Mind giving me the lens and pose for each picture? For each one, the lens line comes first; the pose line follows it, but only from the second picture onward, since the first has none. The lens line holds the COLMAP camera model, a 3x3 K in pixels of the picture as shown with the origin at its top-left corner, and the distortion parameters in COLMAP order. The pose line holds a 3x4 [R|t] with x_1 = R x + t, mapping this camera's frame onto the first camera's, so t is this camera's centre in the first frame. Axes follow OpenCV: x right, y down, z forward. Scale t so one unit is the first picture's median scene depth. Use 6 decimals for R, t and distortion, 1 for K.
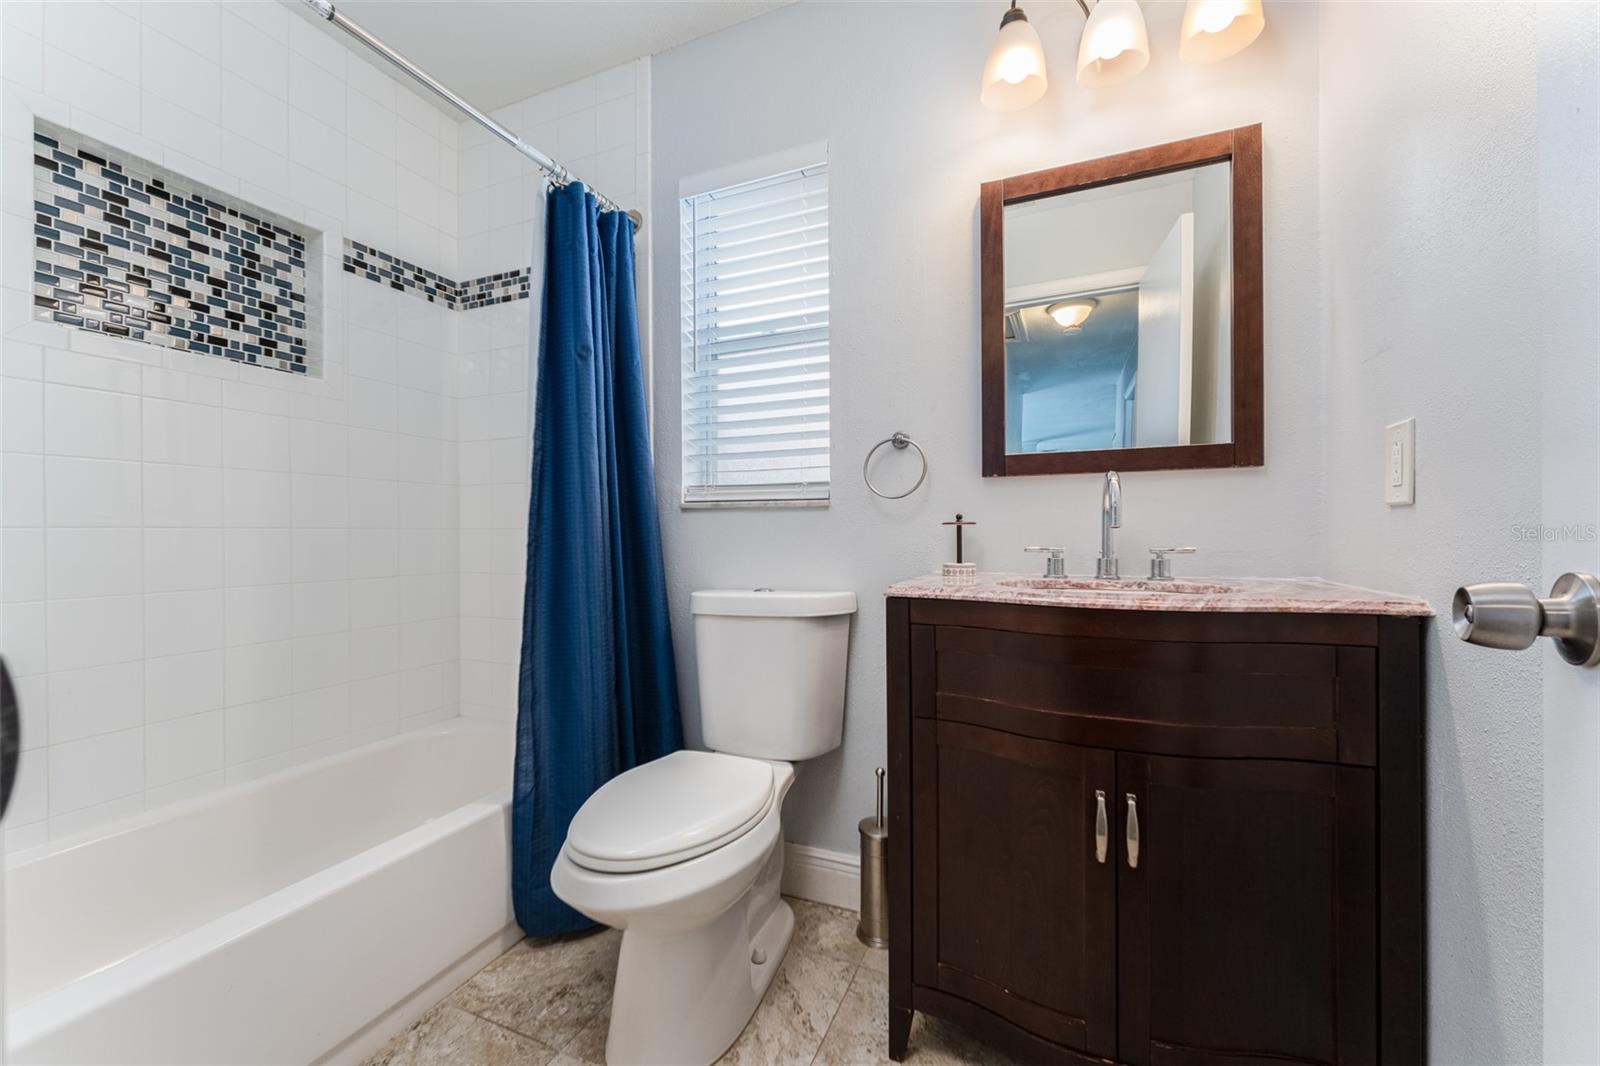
lens RADIAL K [[640.3, 0, 791.0], [0, 640.3, 531.5], [0, 0, 1]] dist [0.000341, -0.001472]
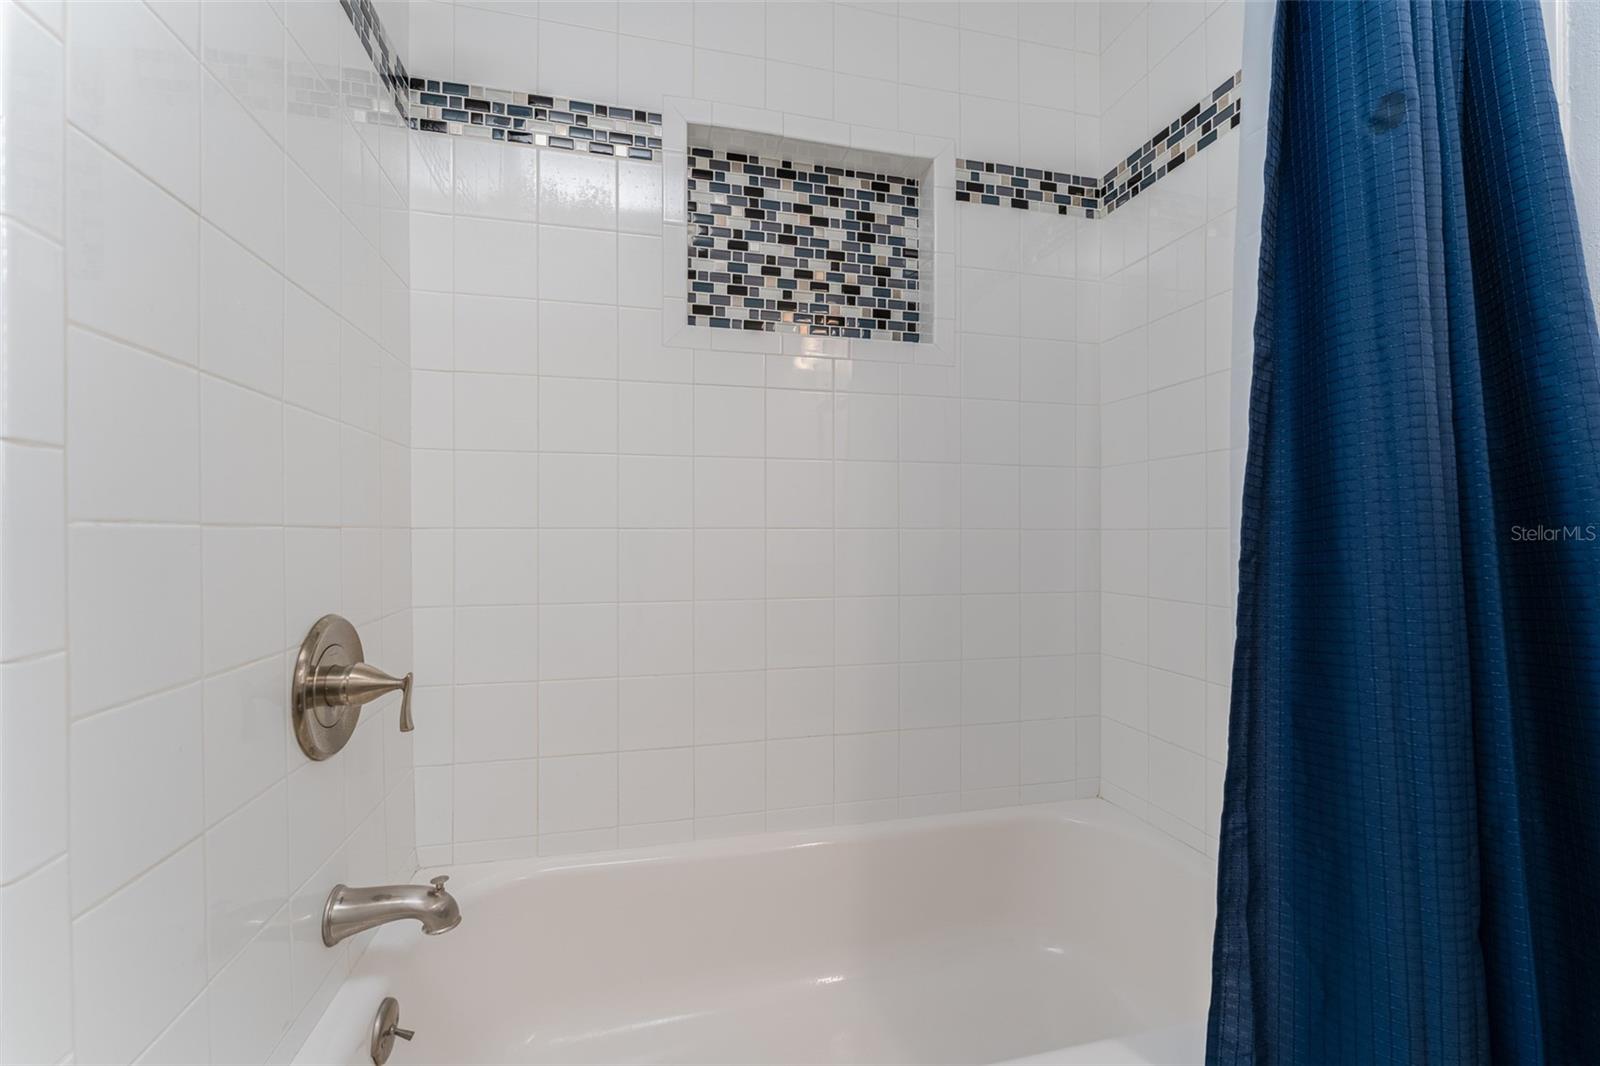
lens RADIAL K [[640.3, 0, 792.3], [0, 640.3, 535.2], [0, 0, 1]] dist [0.000341, -0.001472]
pose [[0.597347, 0.004253, -0.801972, -0.220883], [-0.001848, 0.999991, 0.003927, -0.000059], [0.801981, -0.000864, 0.597349, 0.435201]]
